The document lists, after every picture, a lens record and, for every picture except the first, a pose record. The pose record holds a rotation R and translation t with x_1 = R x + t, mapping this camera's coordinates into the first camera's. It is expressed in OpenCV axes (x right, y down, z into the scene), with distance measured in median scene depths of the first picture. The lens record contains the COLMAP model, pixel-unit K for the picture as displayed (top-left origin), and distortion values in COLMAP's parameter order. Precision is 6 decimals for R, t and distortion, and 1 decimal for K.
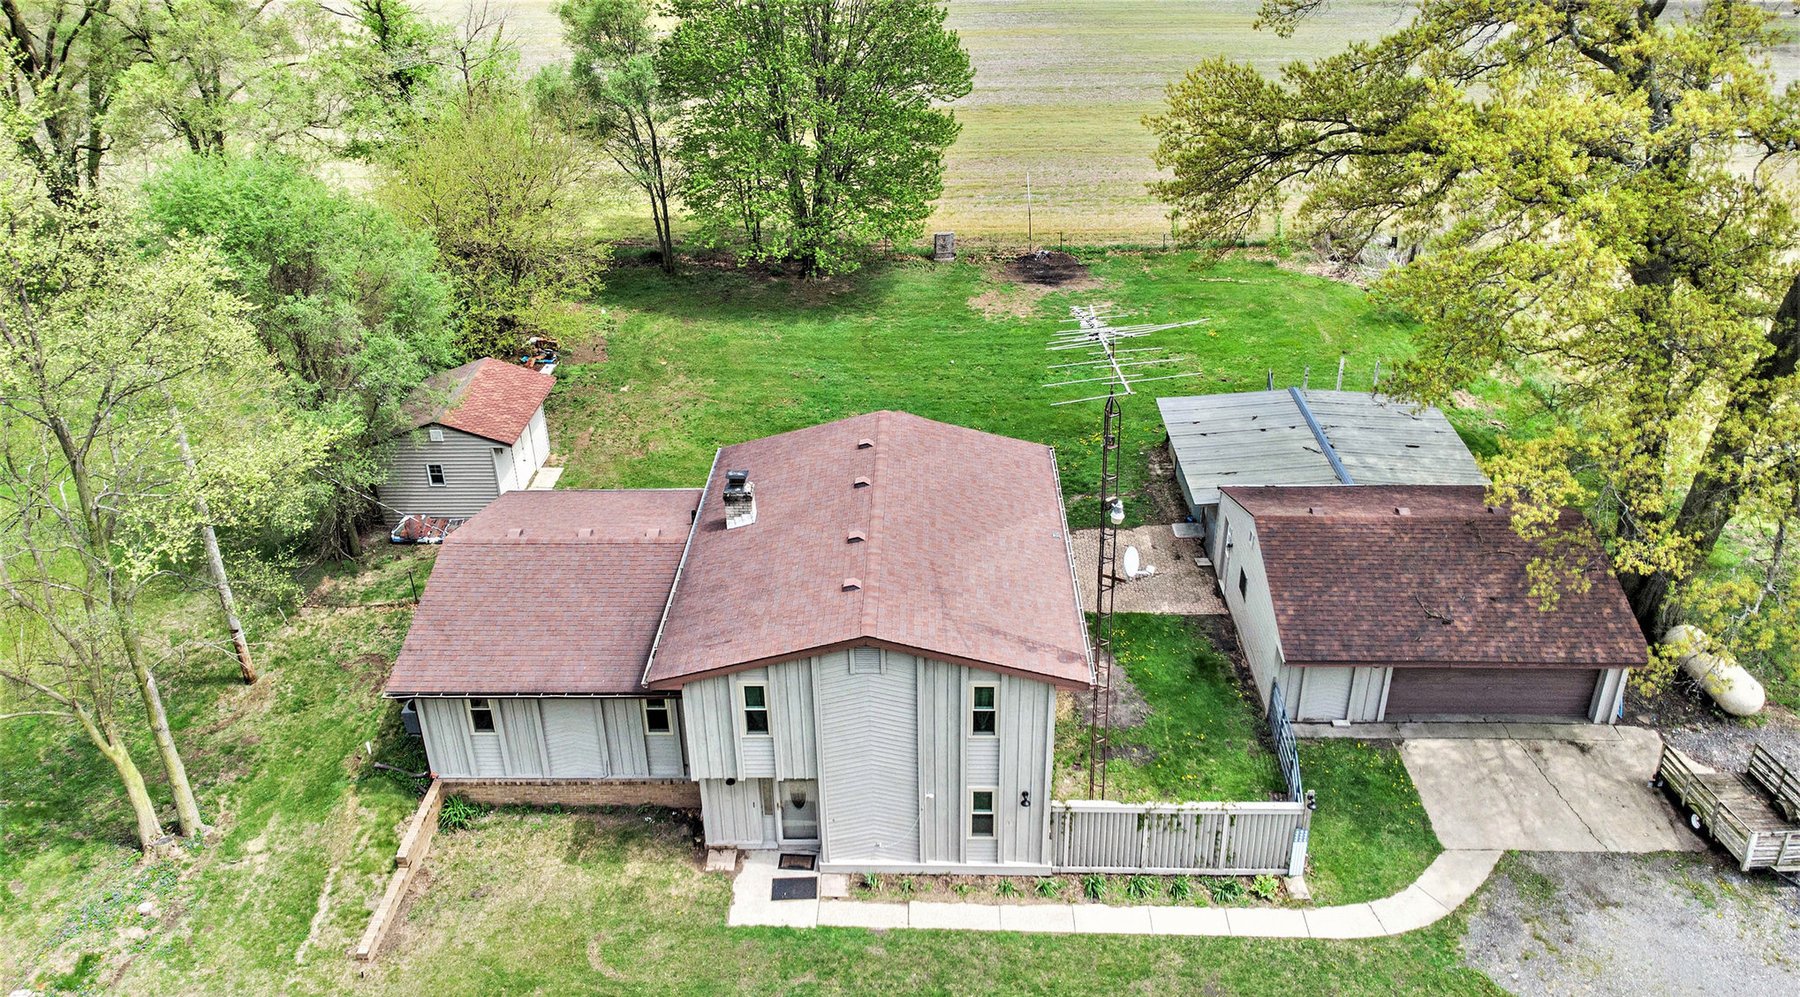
lens RADIAL K [[1317.9, 0, 892.9], [0, 1317.9, 501.2], [0, 0, 1]] dist [0.024510, -0.001800]
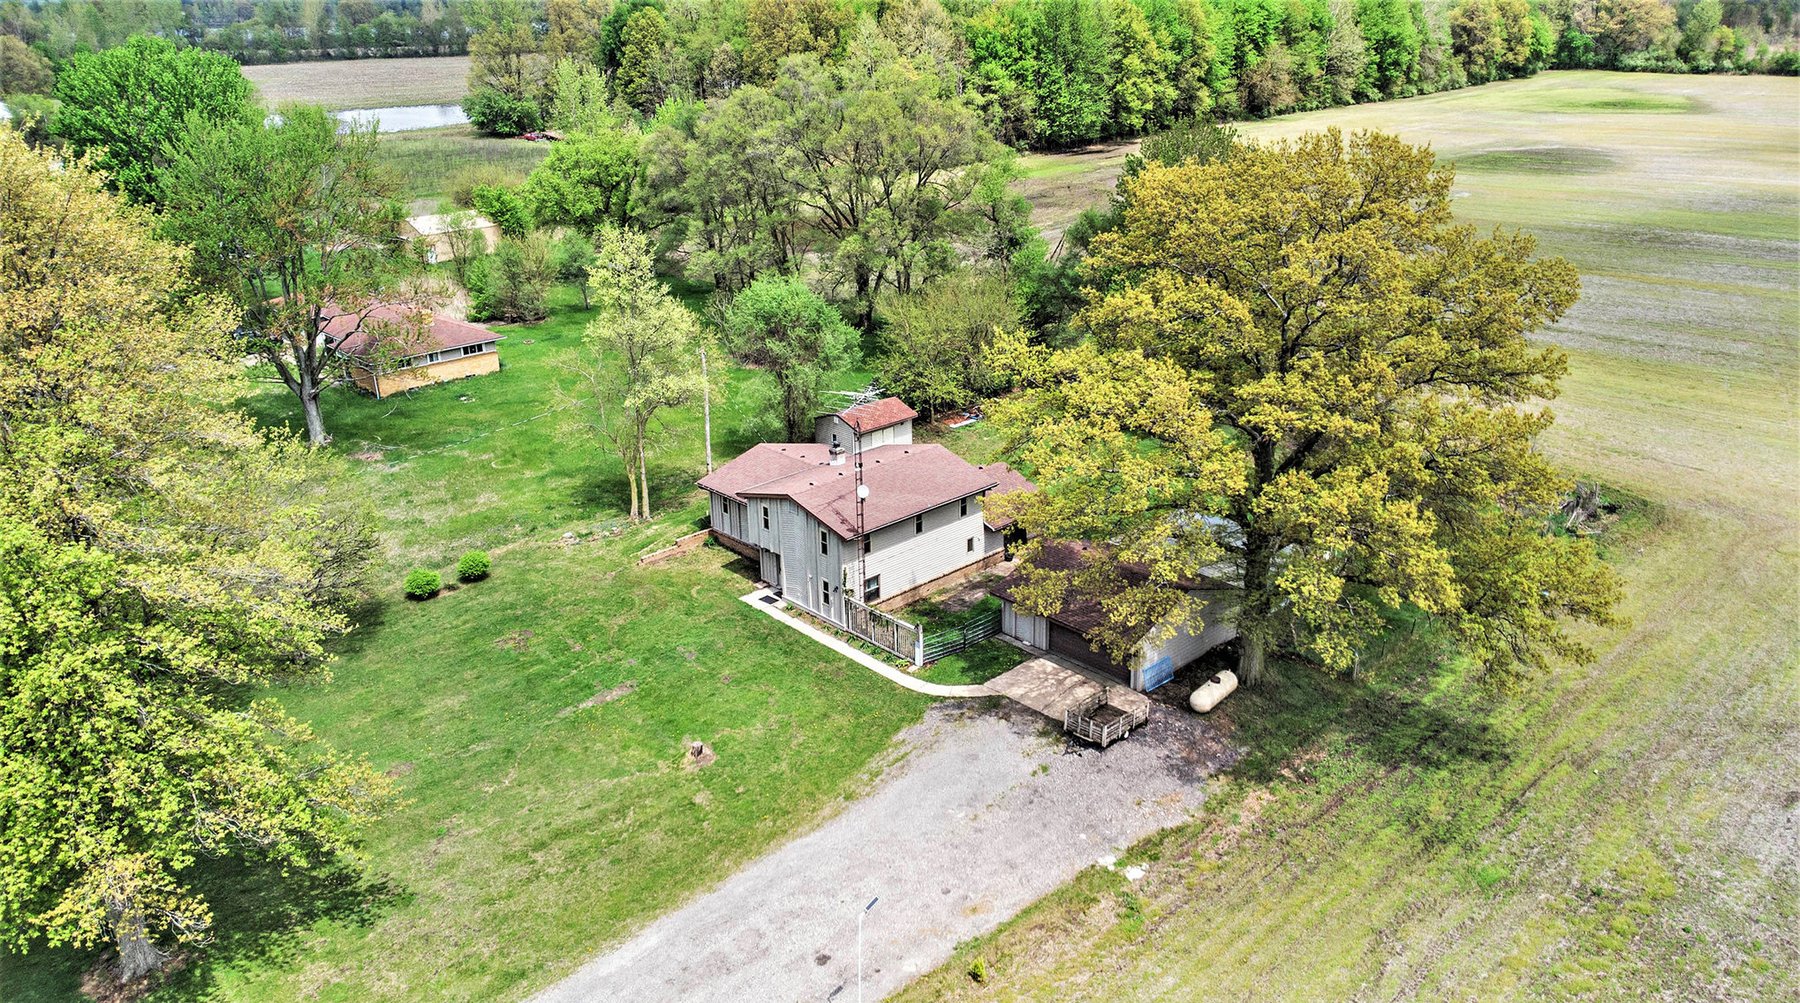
lens RADIAL K [[1263.1, 0, 902.3], [0, 1263.1, 500.4], [0, 0, 1]] dist [0.006956, 0.000442]
pose [[0.715094, 0.267065, -0.646001, 1.579625], [-0.326978, 0.944600, 0.028560, -0.030265], [0.617840, 0.190805, 0.762802, -0.681801]]
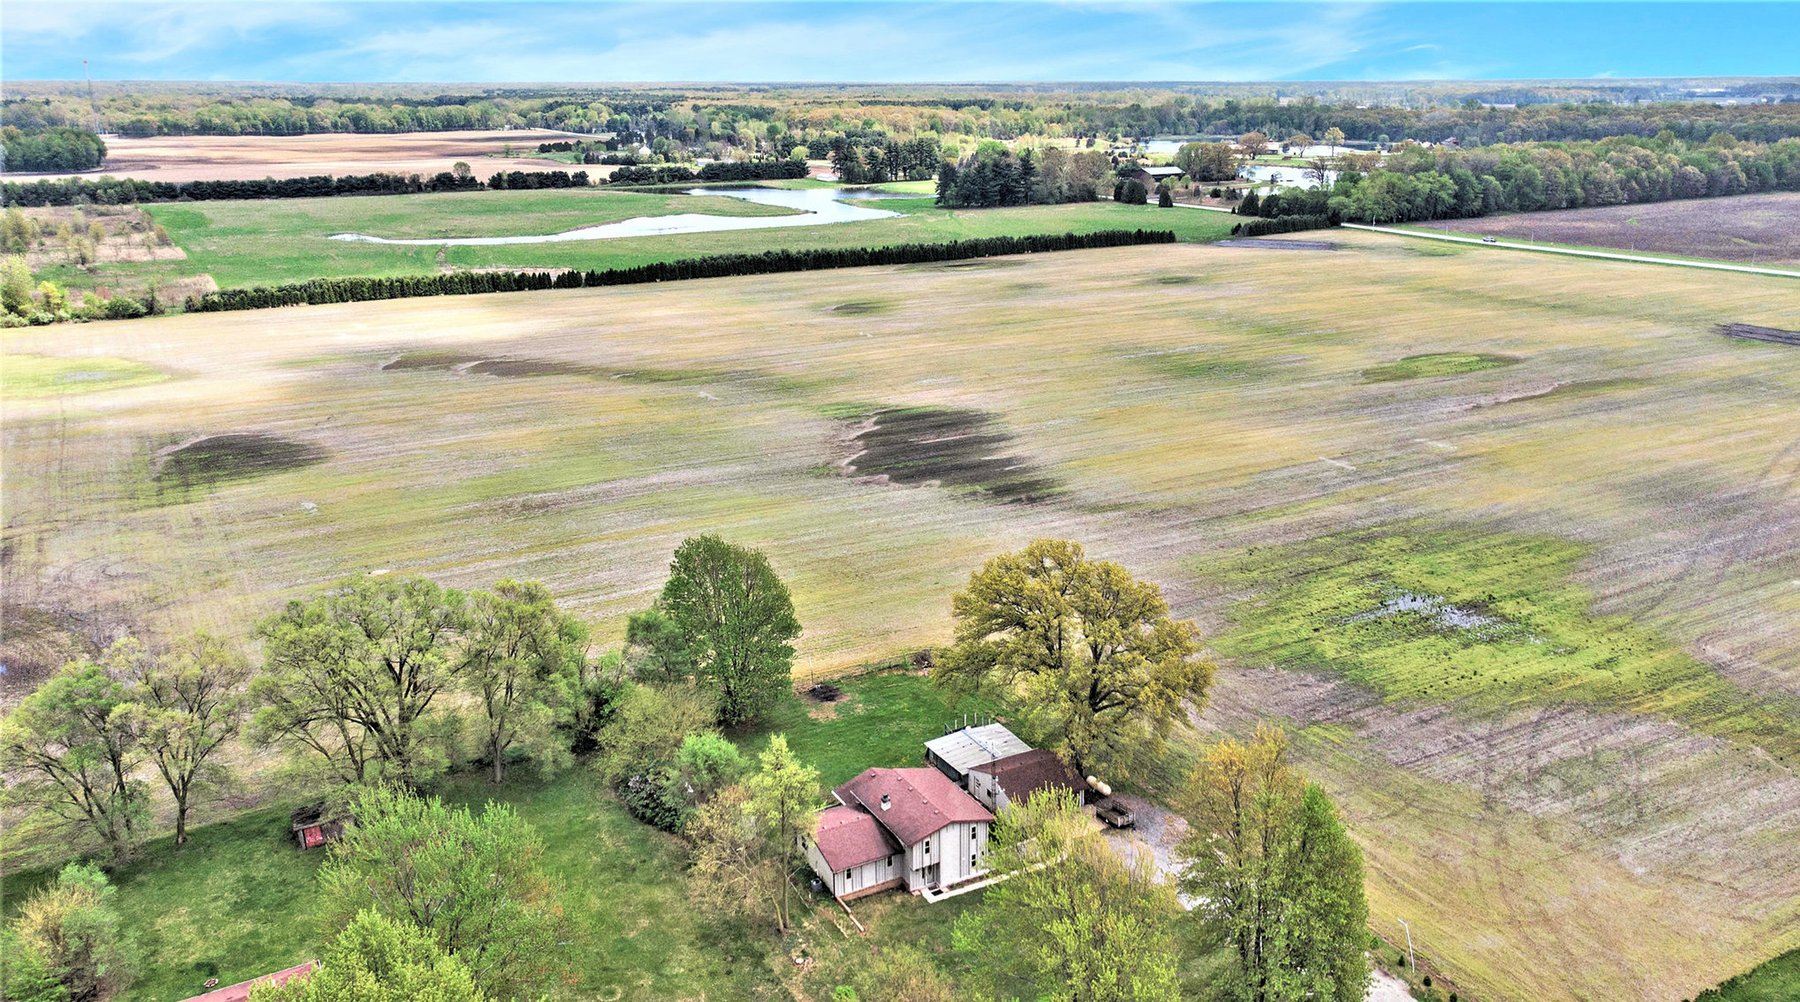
lens RADIAL K [[1263.1, 0, 902.3], [0, 1263.1, 498.8], [0, 0, 1]] dist [0.006956, 0.000442]
pose [[0.862868, -0.128518, 0.488818, -1.882637], [0.231571, 0.960176, -0.156326, -0.278364], [-0.449260, 0.248084, 0.858265, -2.531711]]
